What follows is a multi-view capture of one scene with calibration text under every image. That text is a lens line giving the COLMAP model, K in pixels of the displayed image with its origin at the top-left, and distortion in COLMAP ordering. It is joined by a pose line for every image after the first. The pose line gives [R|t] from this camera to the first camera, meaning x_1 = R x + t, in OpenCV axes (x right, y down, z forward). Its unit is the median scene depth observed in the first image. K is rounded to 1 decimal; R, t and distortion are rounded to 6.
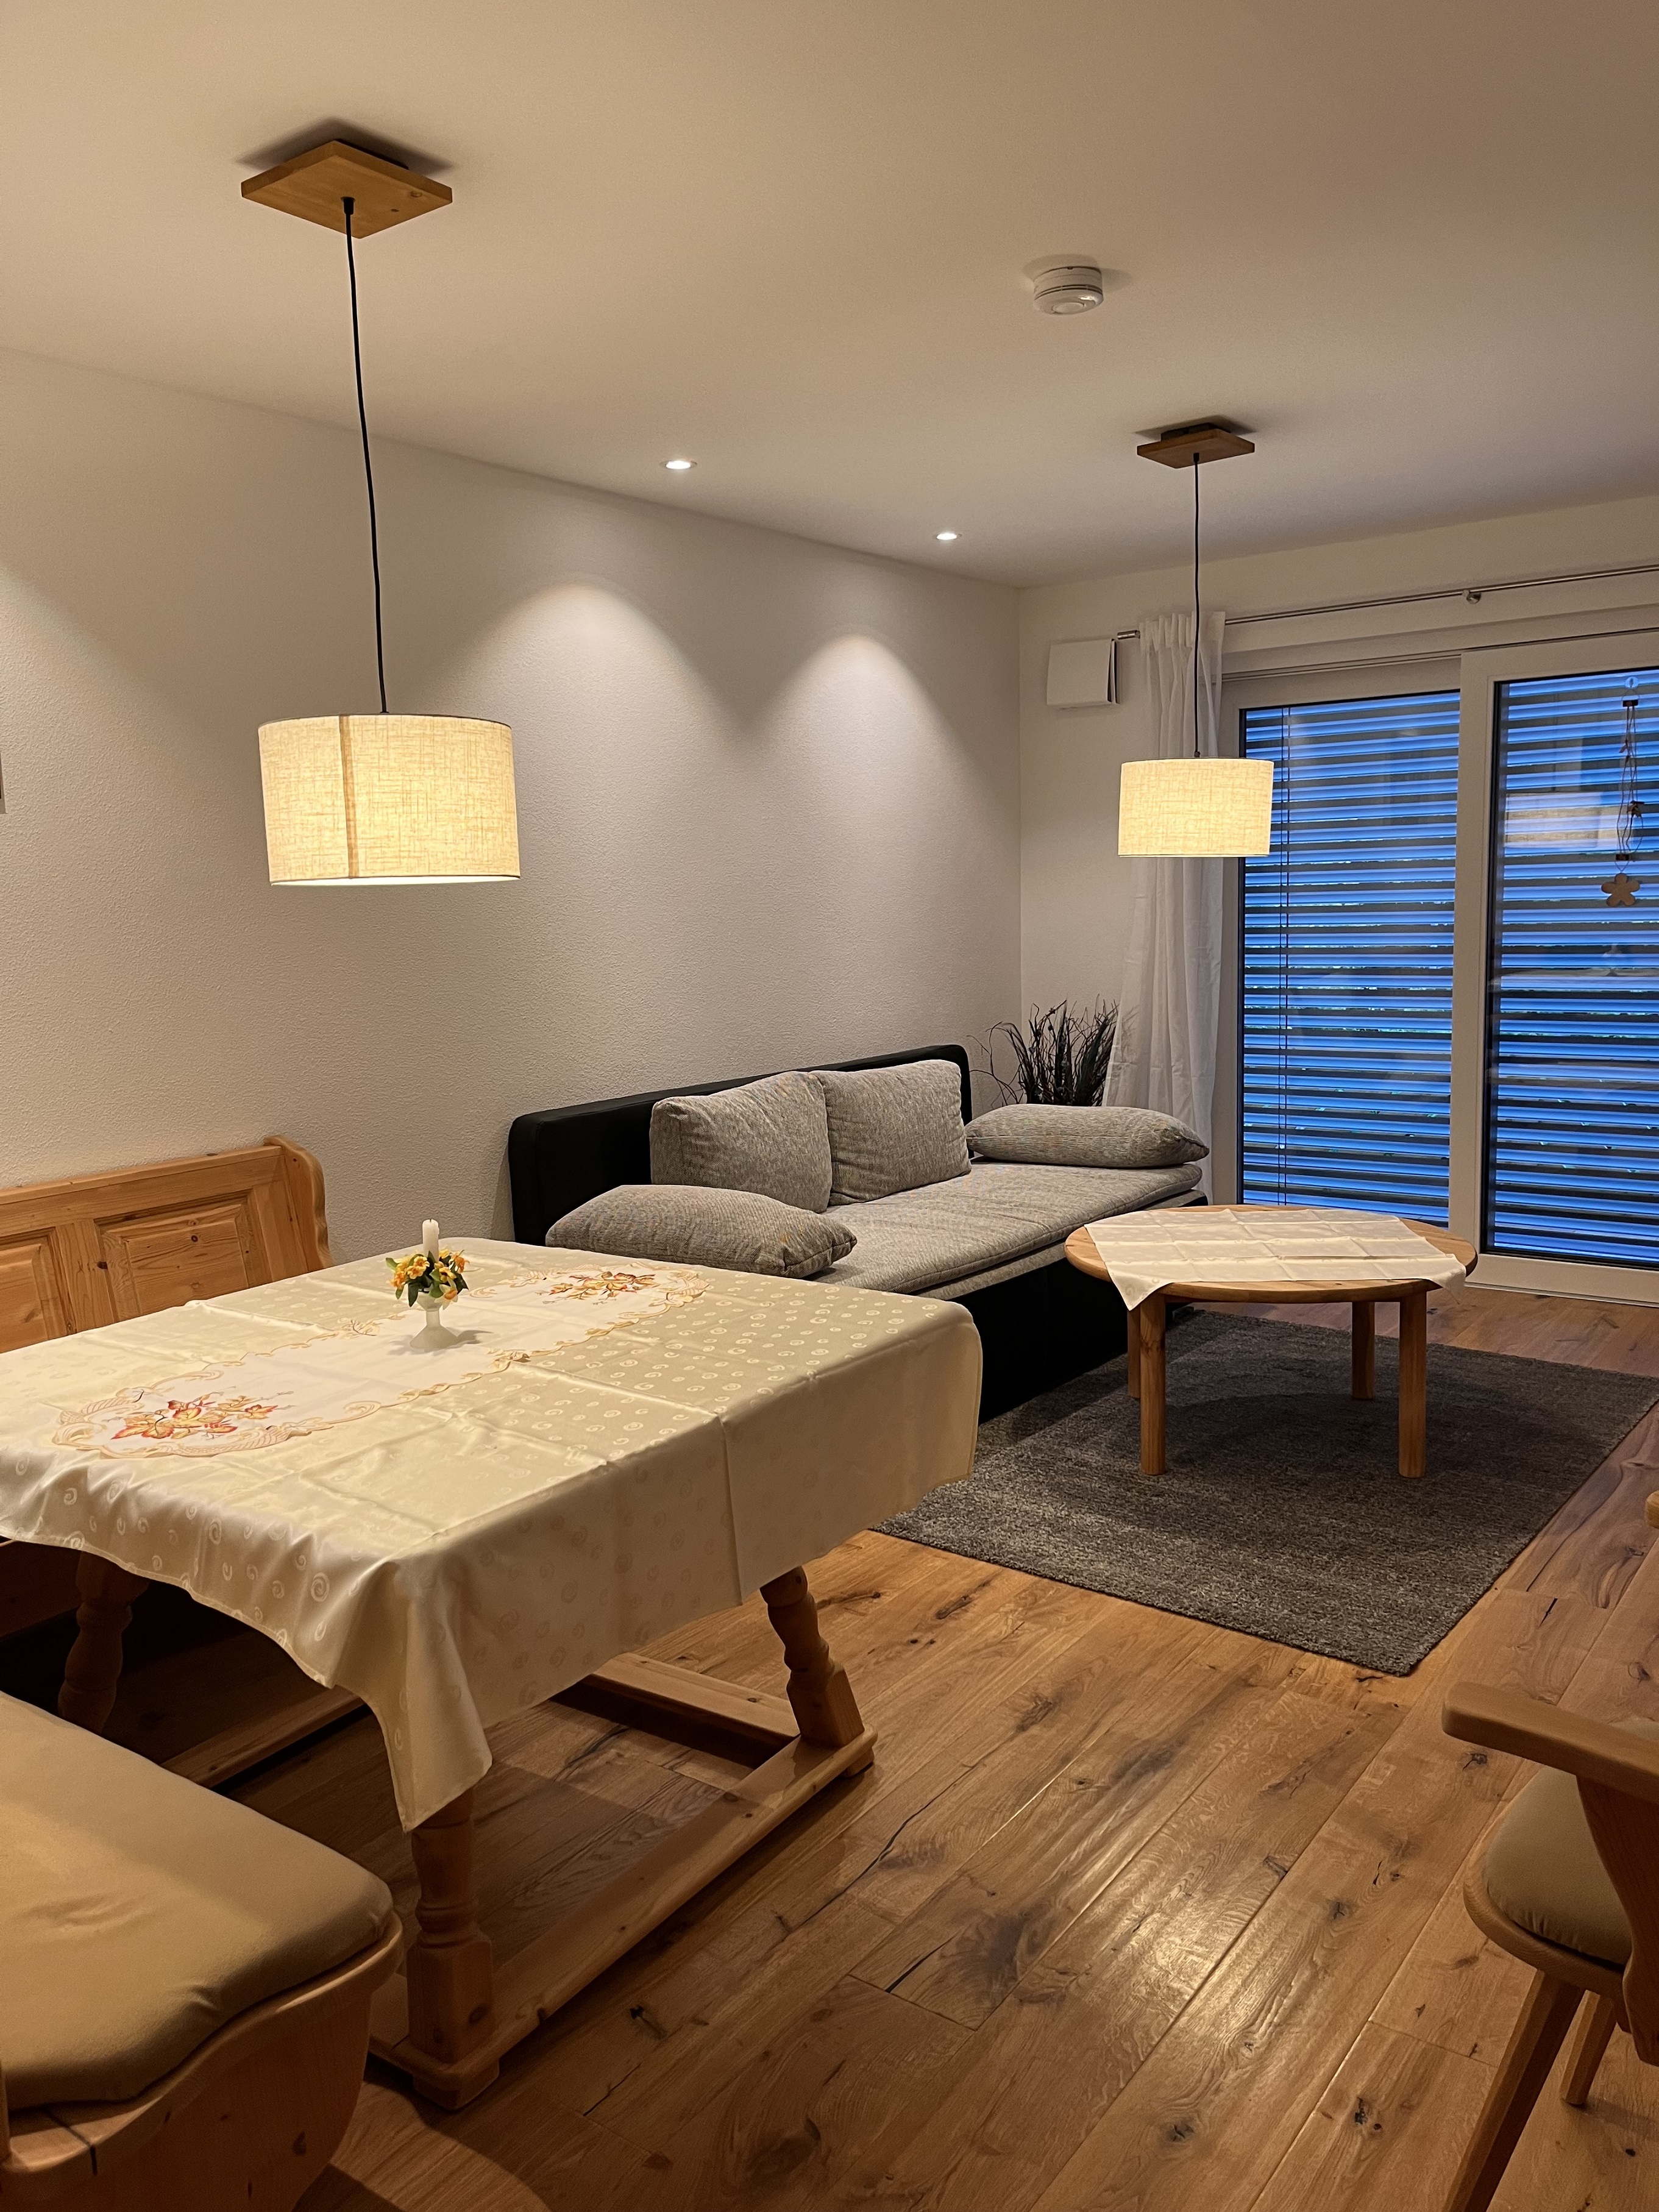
lens RADIAL K [[1687.5, 0, 829.5], [0, 1687.5, 1106.0], [0, 0, 1]] dist [0.064773, -0.002087]
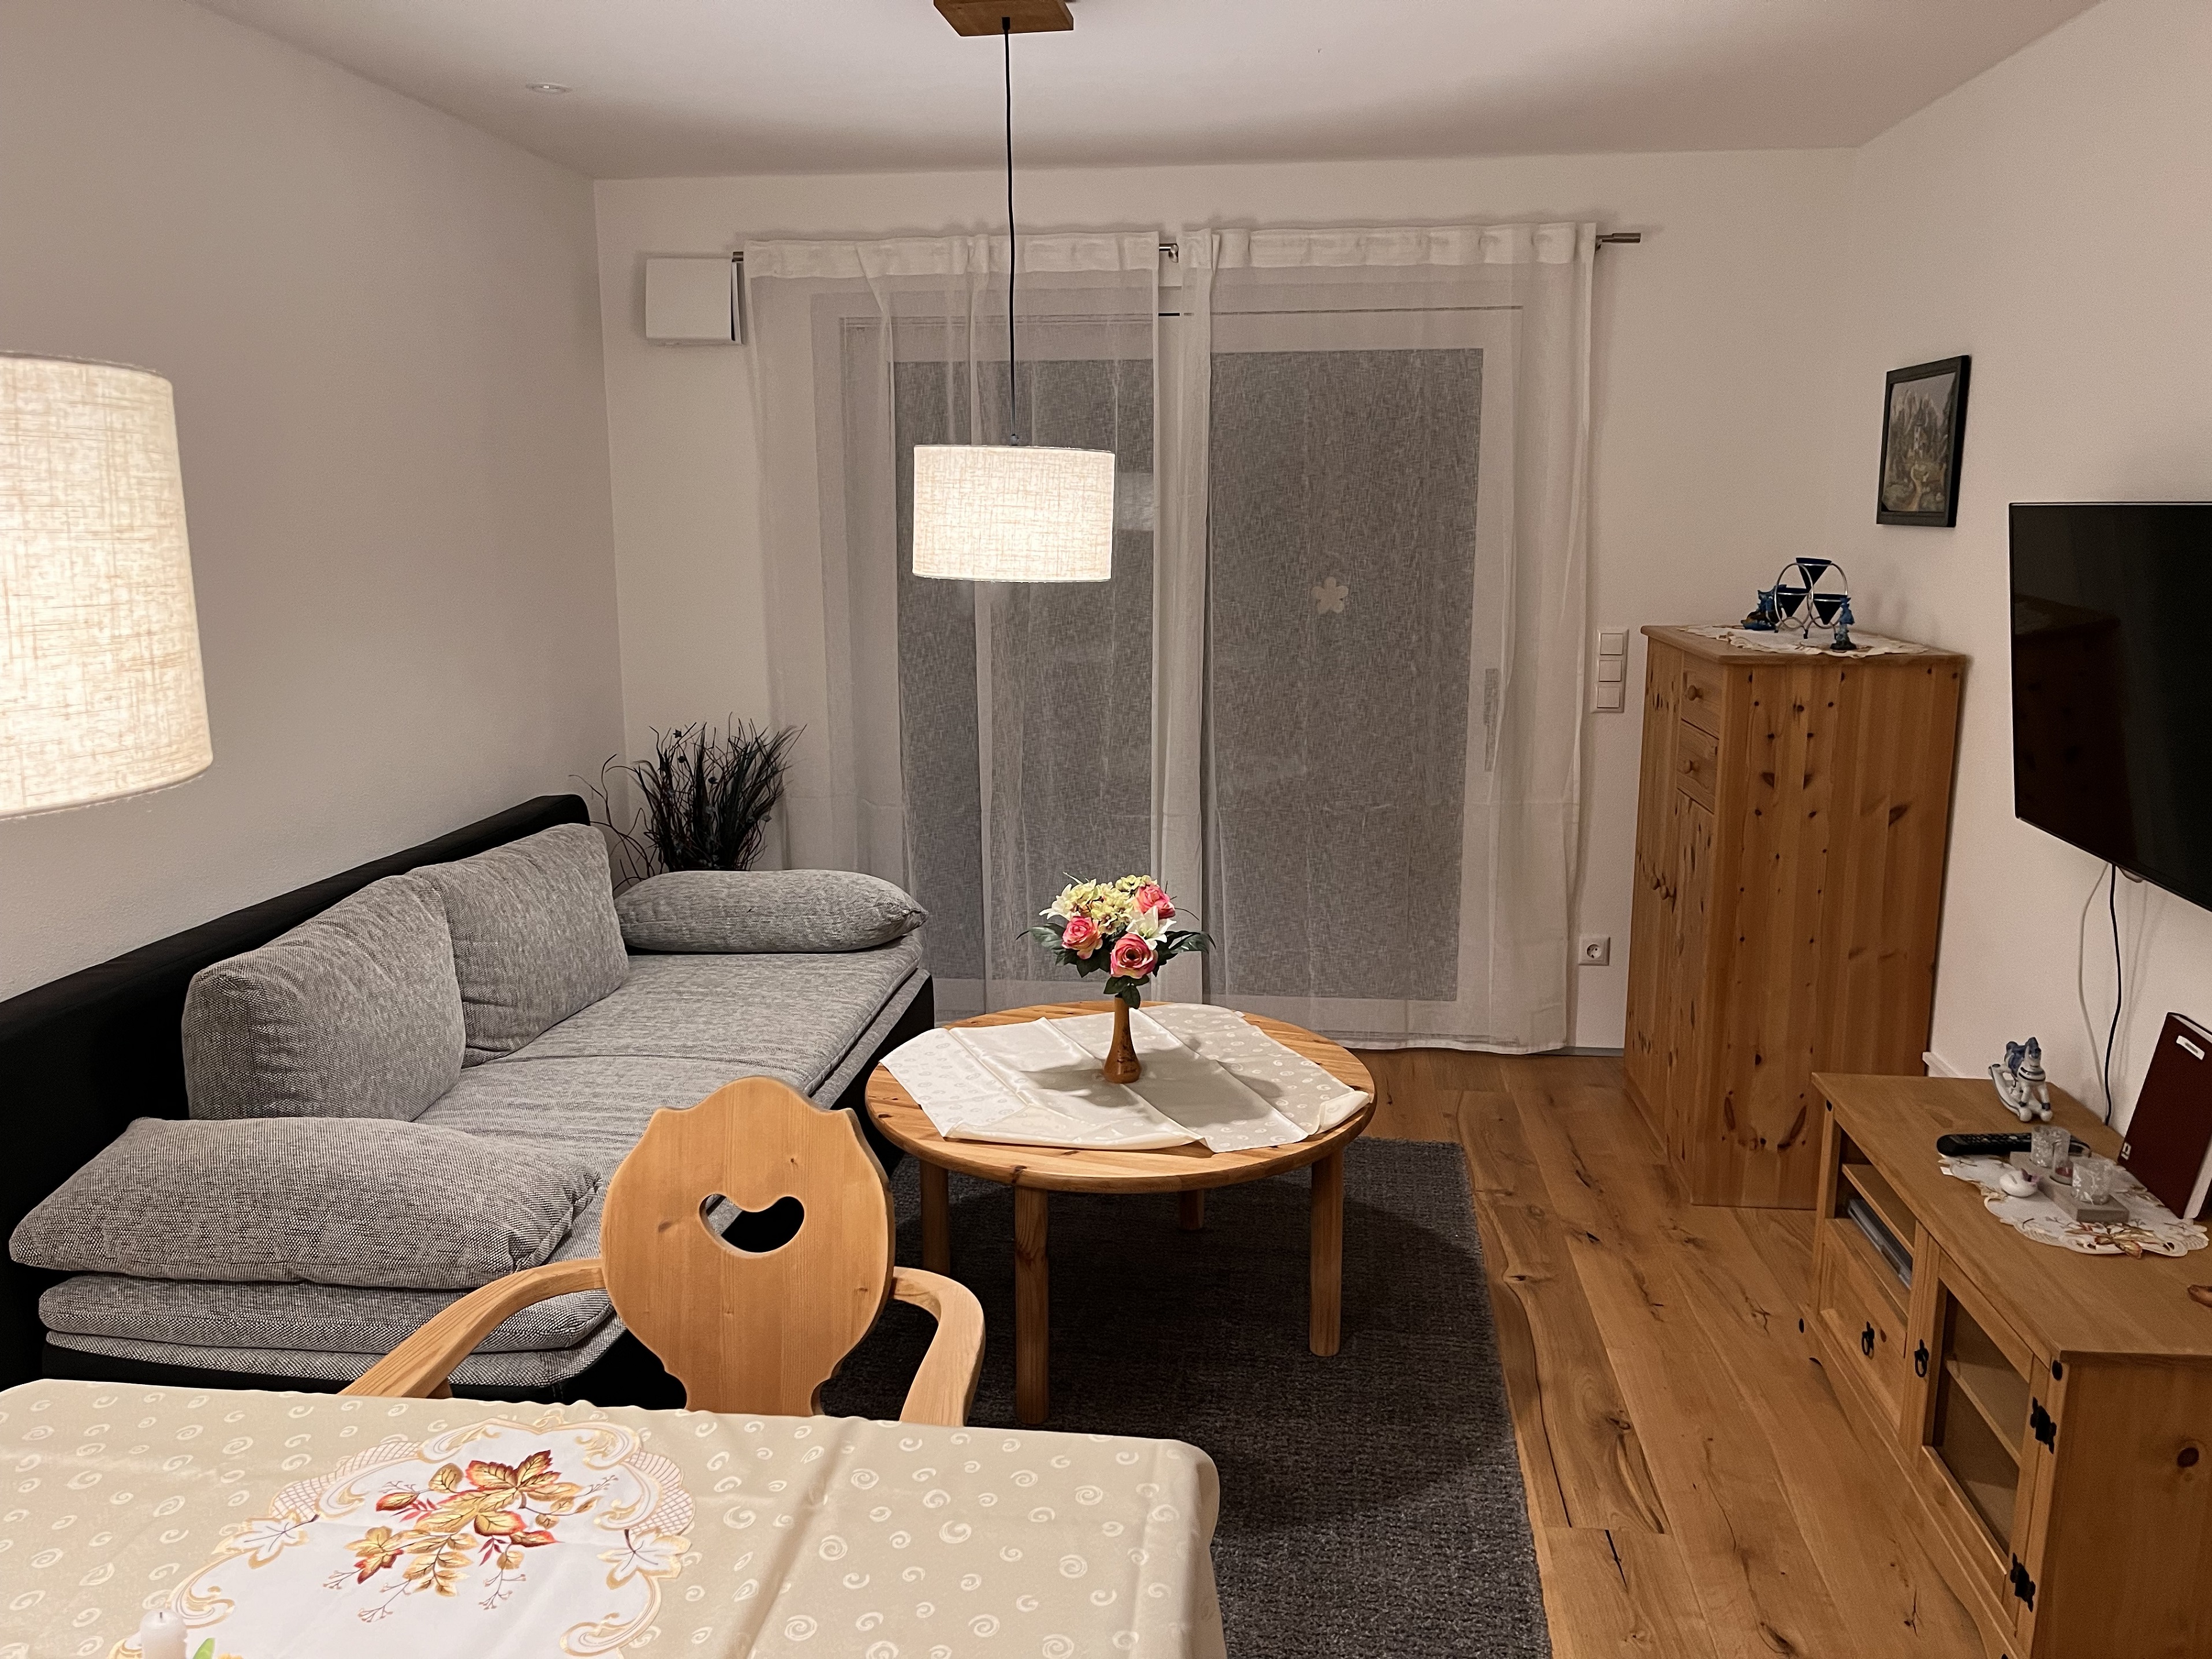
lens RADIAL K [[1687.6, 0, 1096.1], [0, 1687.6, 832.0], [0, 0, 1]] dist [0.064773, -0.002087]
pose [[0.870456, -0.070071, 0.487234, -0.119746], [0.043125, 0.996866, 0.066318, -0.080475], [-0.490354, -0.036715, 0.870750, 0.318290]]
